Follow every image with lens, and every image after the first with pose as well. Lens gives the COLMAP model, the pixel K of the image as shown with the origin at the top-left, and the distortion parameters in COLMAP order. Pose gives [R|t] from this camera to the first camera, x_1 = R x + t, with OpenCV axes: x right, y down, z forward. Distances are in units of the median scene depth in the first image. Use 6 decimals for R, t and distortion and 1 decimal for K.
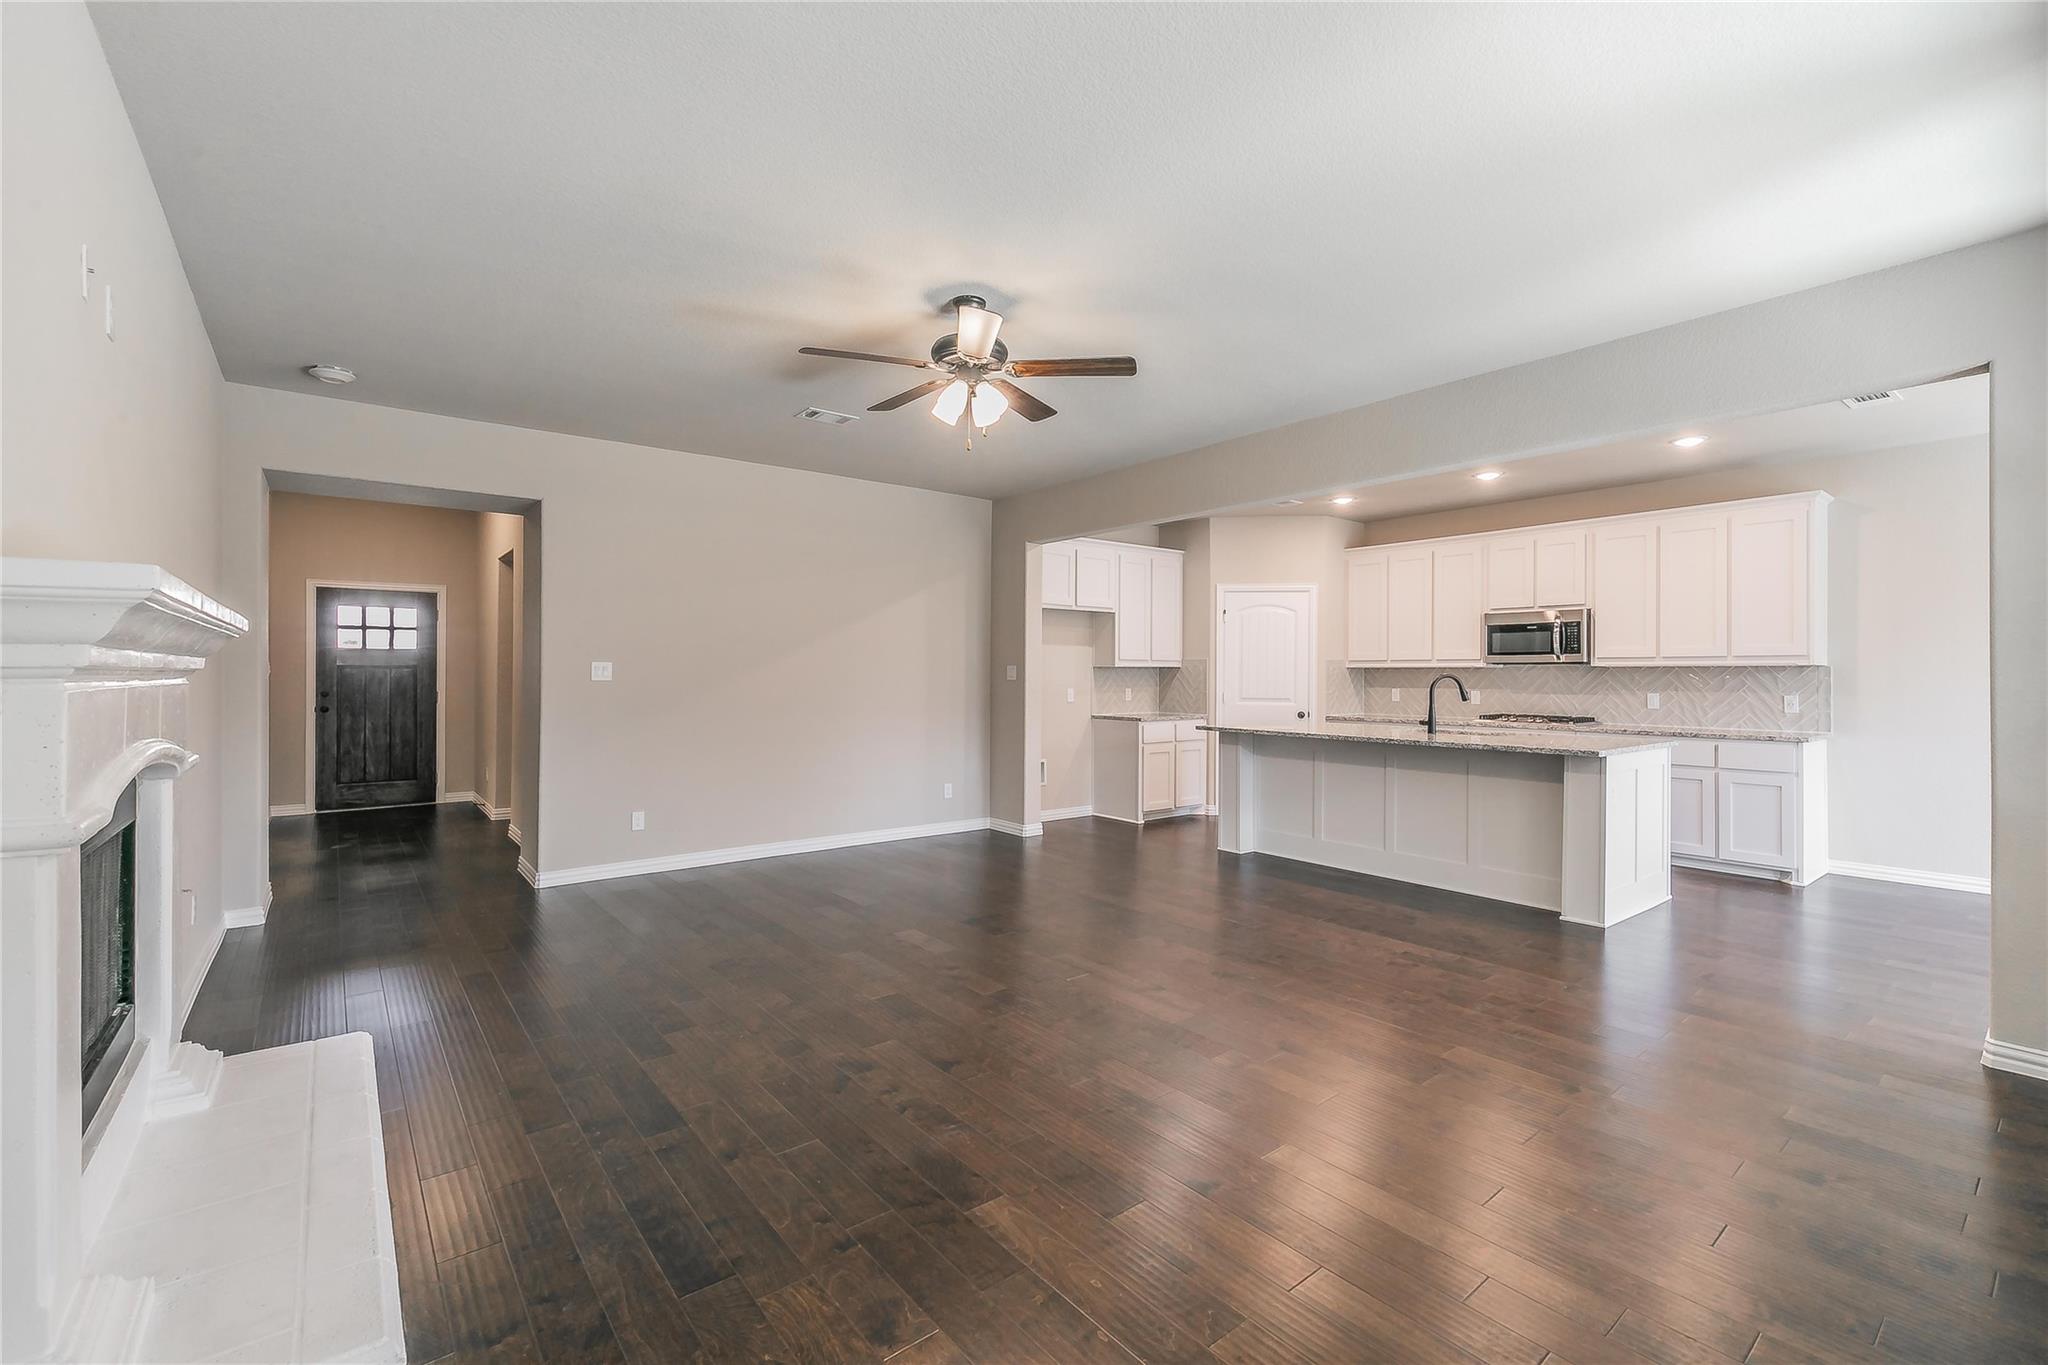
lens RADIAL K [[885.2, 0, 1029.7], [0, 885.2, 670.1], [0, 0, 1]] dist [-0.002650, 0.000266]
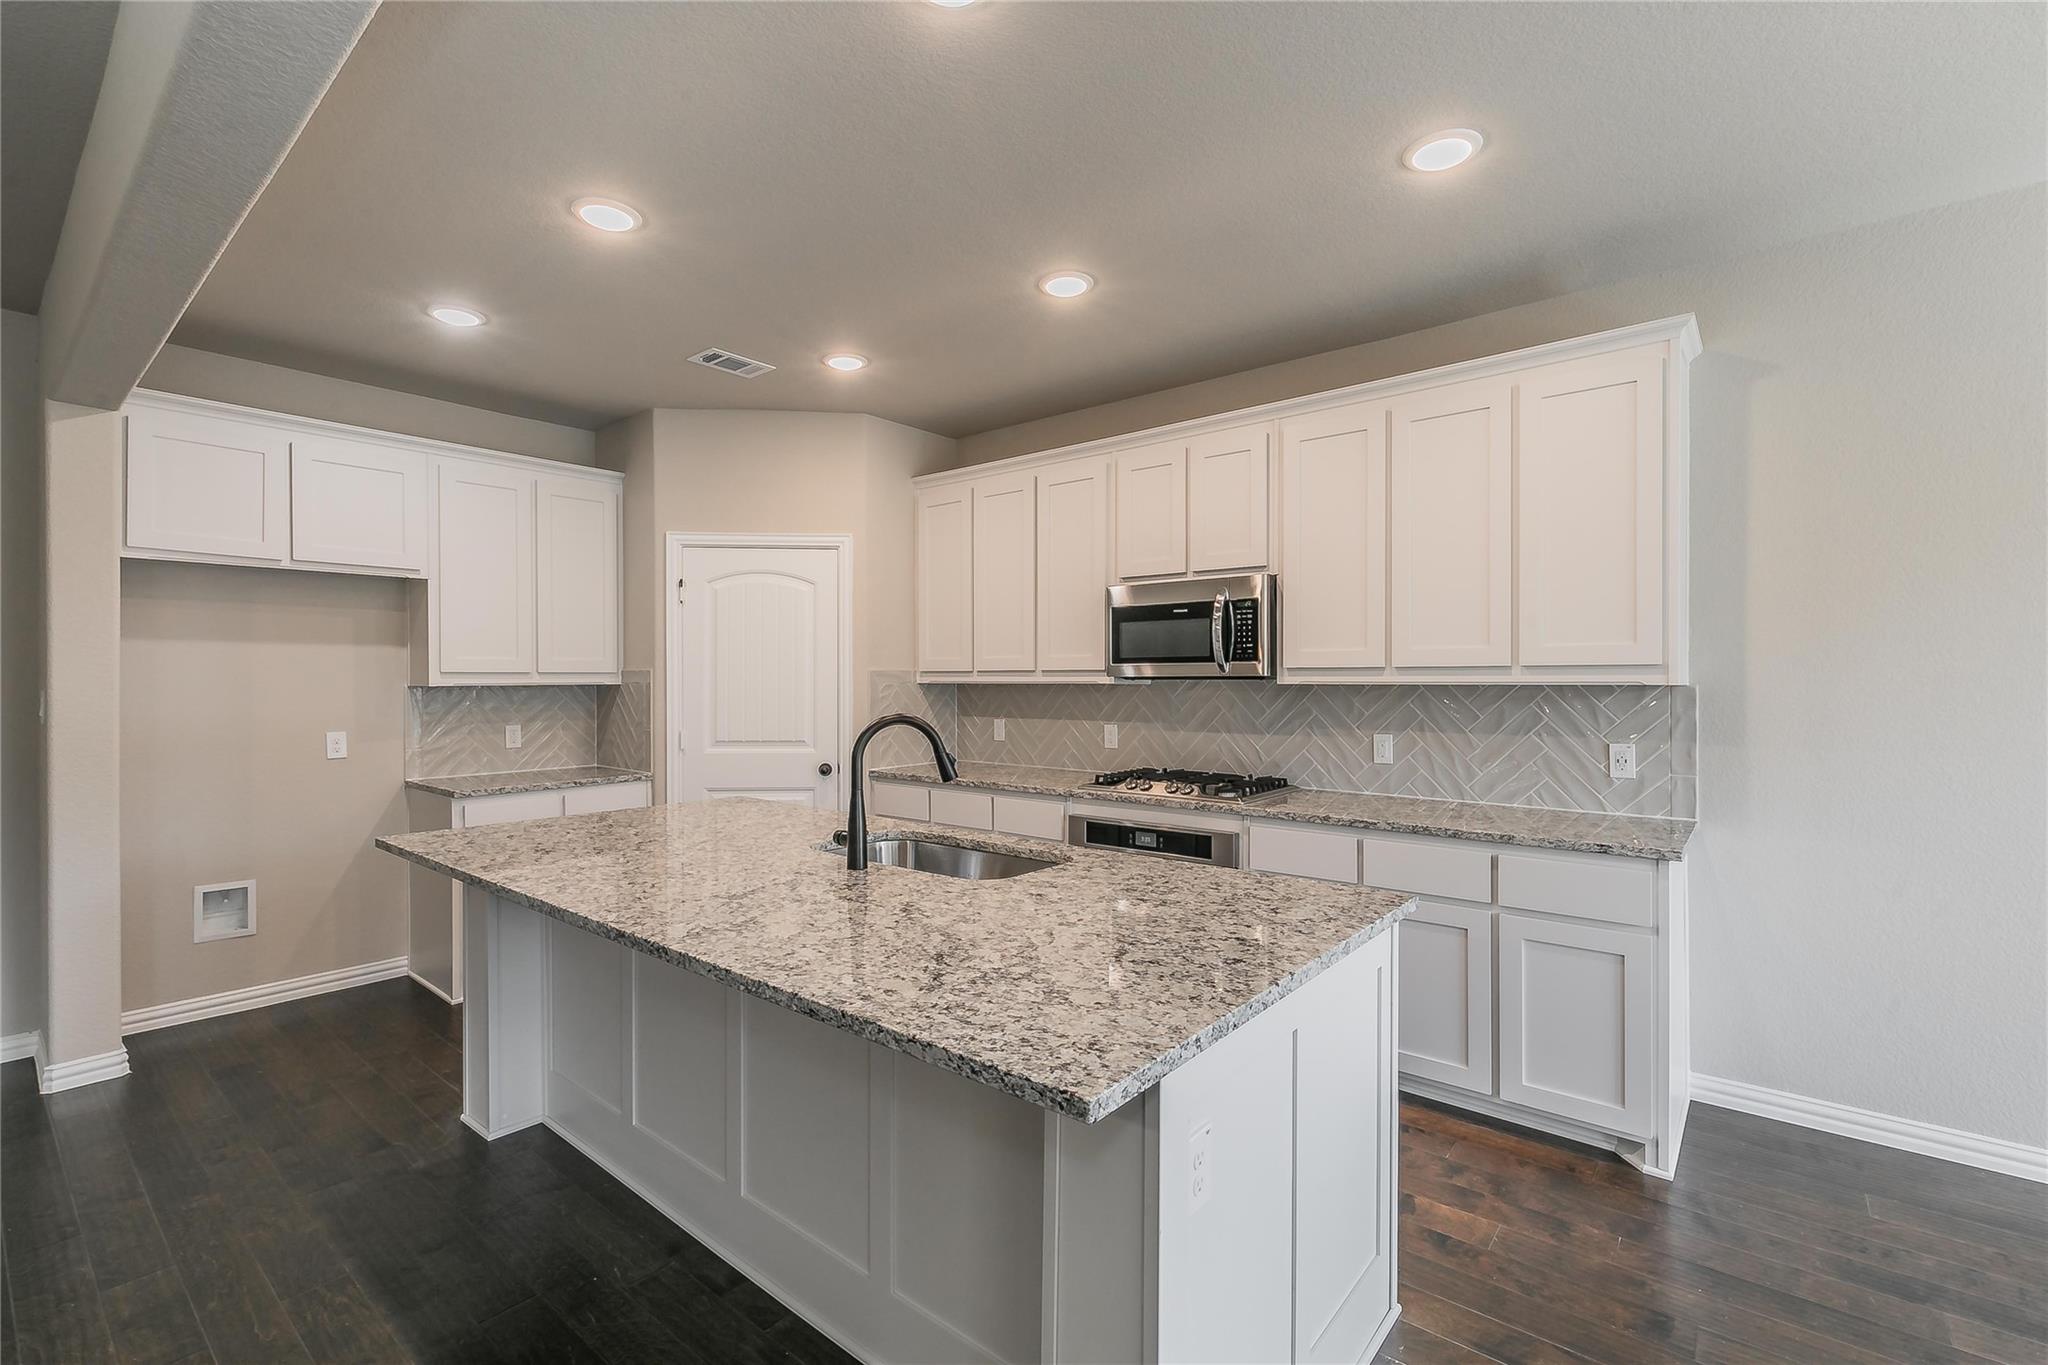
lens RADIAL K [[885.2, 0, 1019.6], [0, 885.2, 685.2], [0, 0, 1]] dist [-0.002650, 0.000266]
pose [[0.981071, -0.005670, 0.193566, 0.423229], [0.003363, 0.999919, 0.012248, -0.012241], [-0.193619, -0.011365, 0.981011, 0.567762]]
